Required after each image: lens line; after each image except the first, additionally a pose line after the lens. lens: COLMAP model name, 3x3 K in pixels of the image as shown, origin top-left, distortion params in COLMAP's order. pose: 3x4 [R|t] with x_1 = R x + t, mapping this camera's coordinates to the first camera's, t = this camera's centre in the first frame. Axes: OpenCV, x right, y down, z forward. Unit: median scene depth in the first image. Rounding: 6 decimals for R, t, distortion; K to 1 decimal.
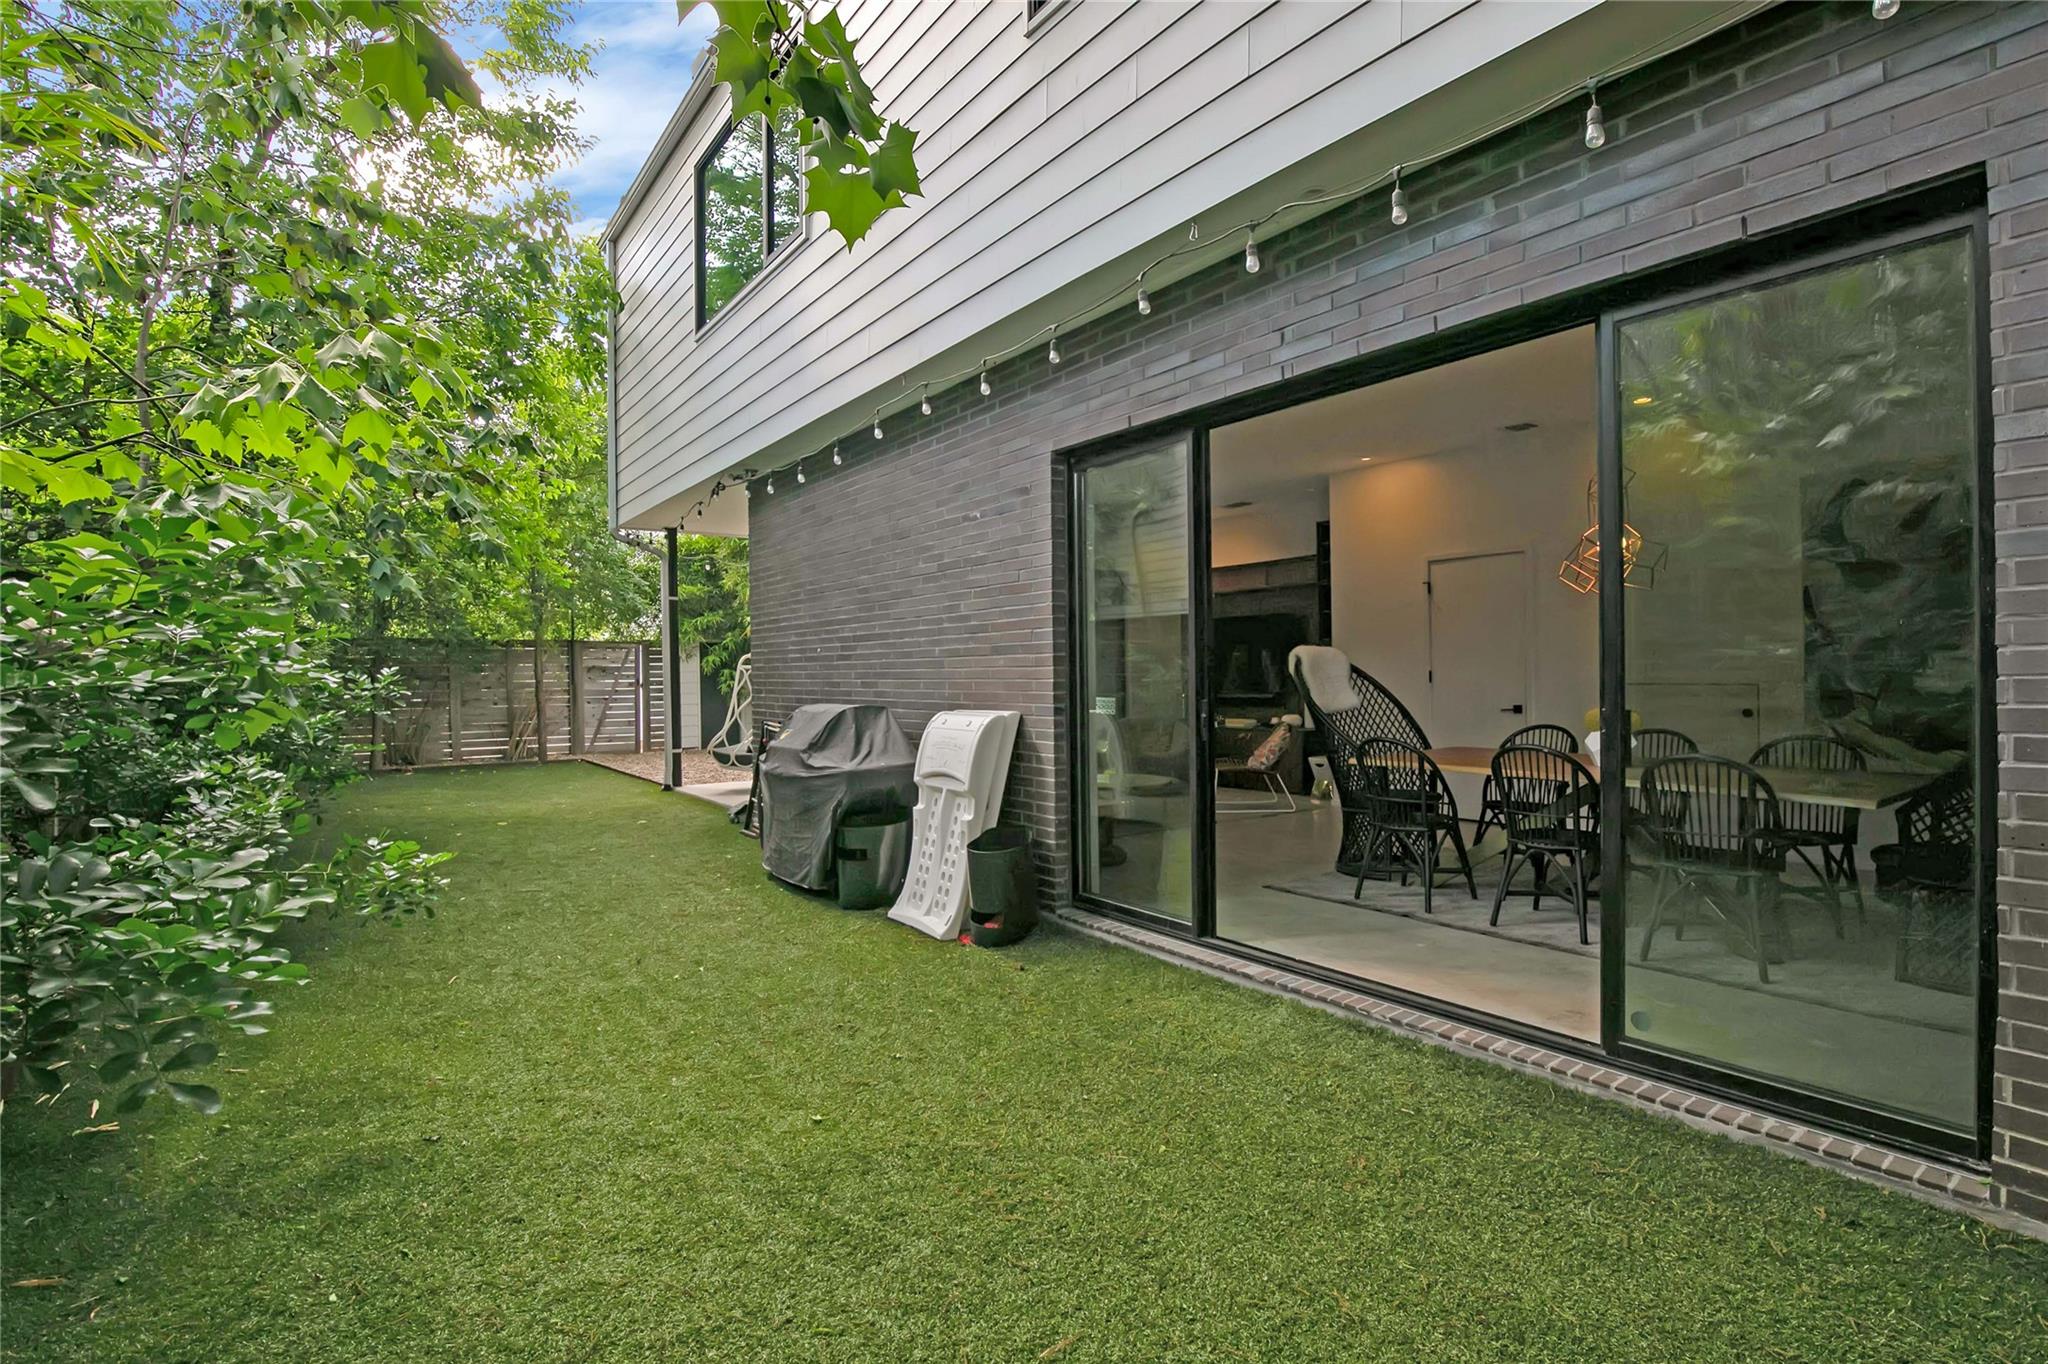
lens RADIAL K [[941.4, 0, 1027.0], [0, 941.4, 675.5], [0, 0, 1]] dist [-0.021389, 0.000233]
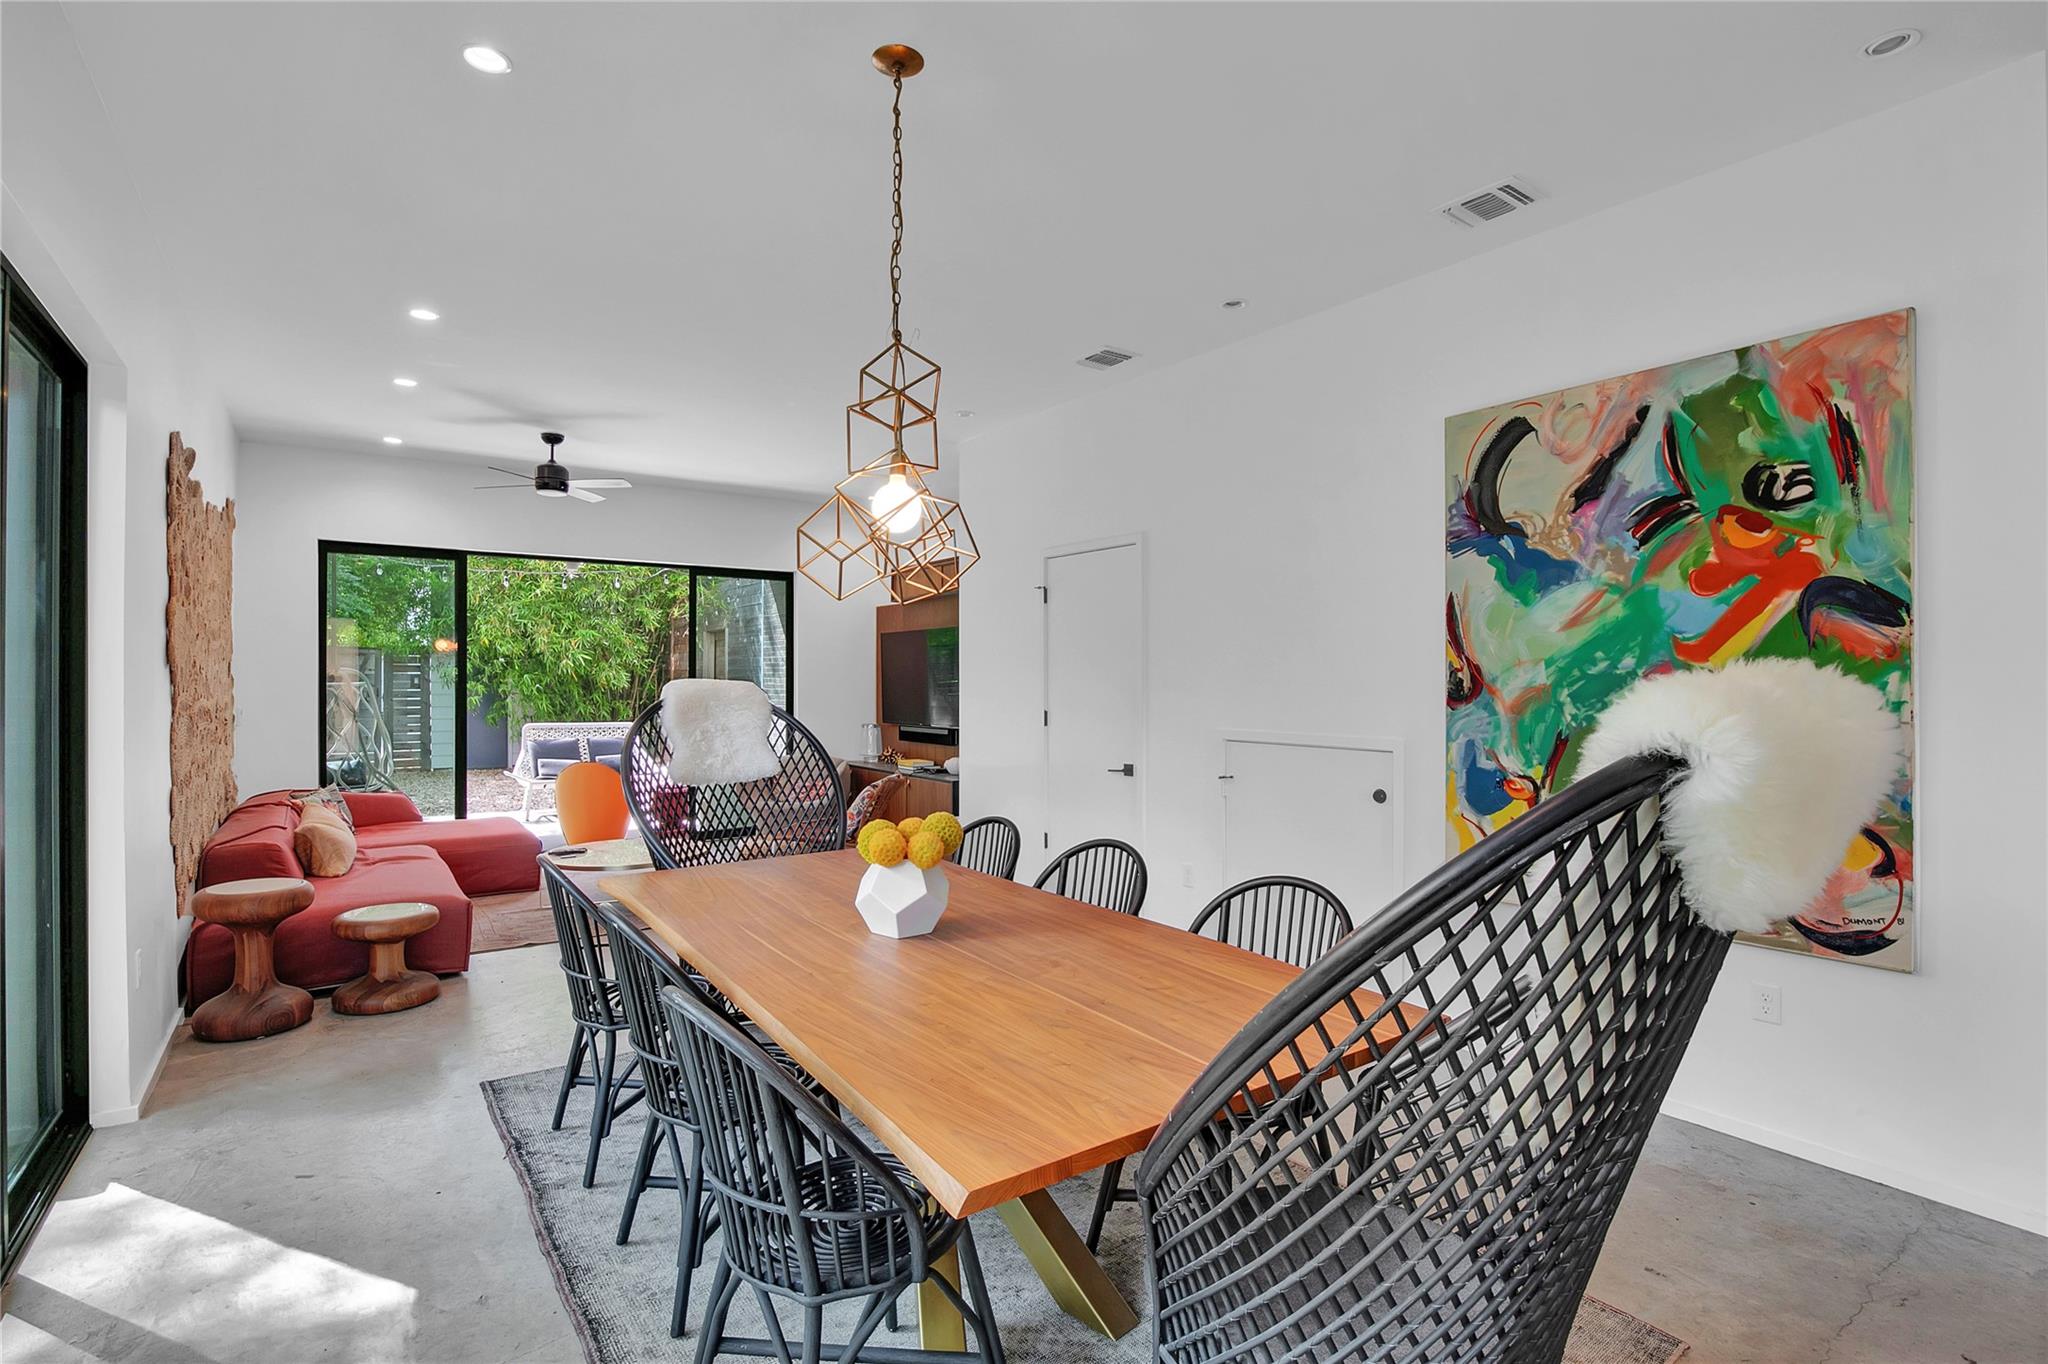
lens RADIAL K [[941.4, 0, 1027.0], [0, 941.4, 675.5], [0, 0, 1]] dist [-0.021389, 0.000233]
pose [[0.999933, 0.011582, 0.000408, 0.415330], [-0.011580, 0.999927, -0.003563, -0.028512], [-0.000449, 0.003558, 0.999994, 0.281958]]
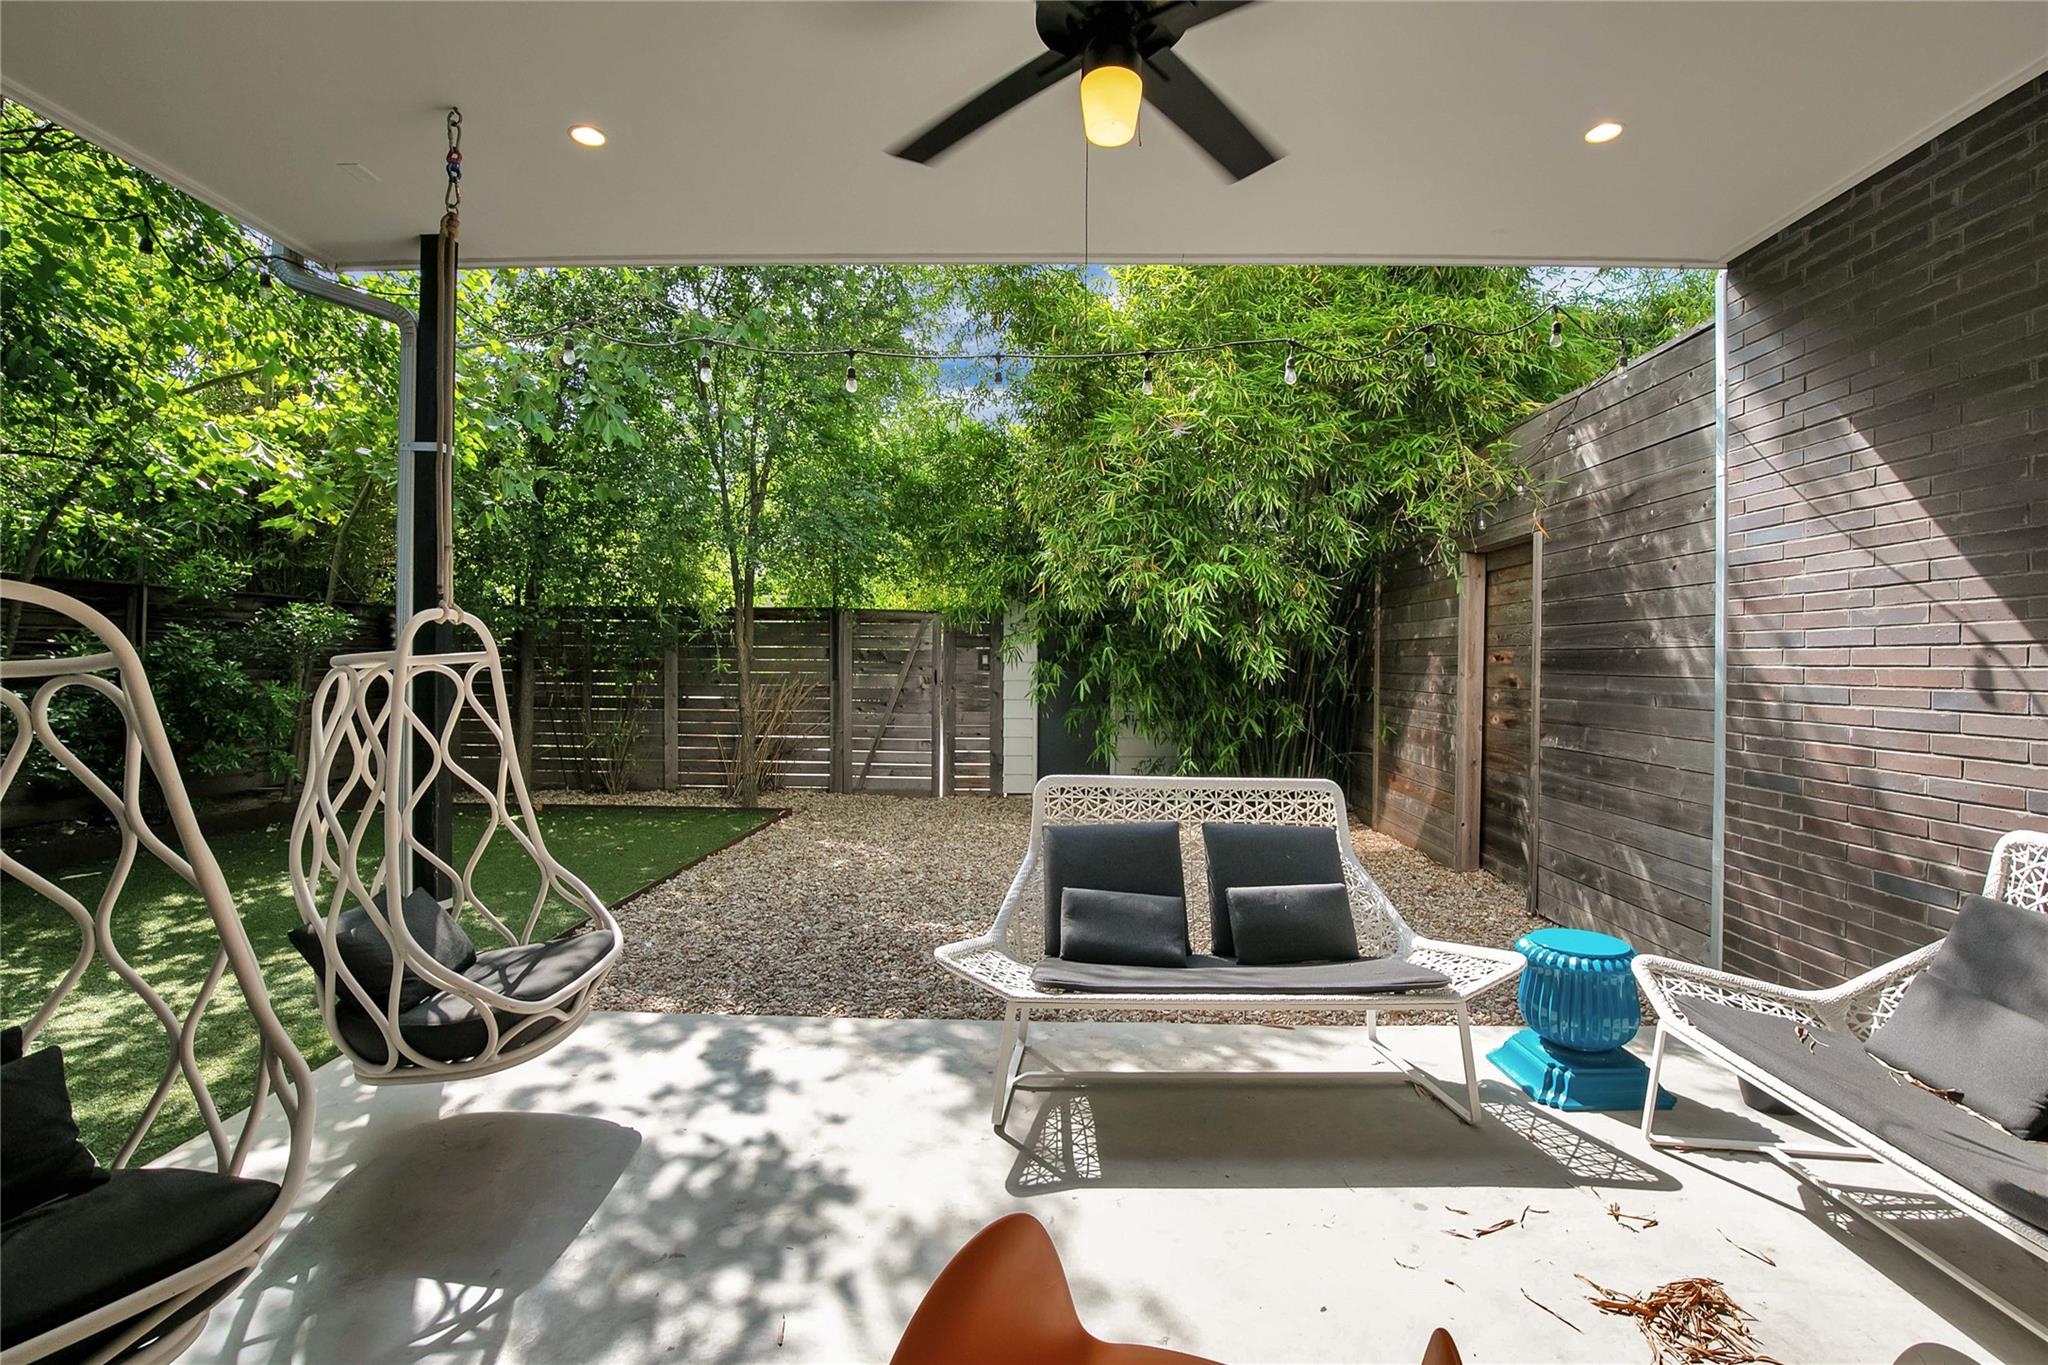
lens RADIAL K [[944.6, 0, 1024.1], [0, 944.6, 672.6], [0, 0, 1]] dist [-0.033046, 0.007181]
pose [[0.791806, 0.023651, -0.610314, -0.002817], [-0.014892, 0.999701, 0.019419, -0.020986], [0.610591, -0.006287, 0.791921, 1.213829]]
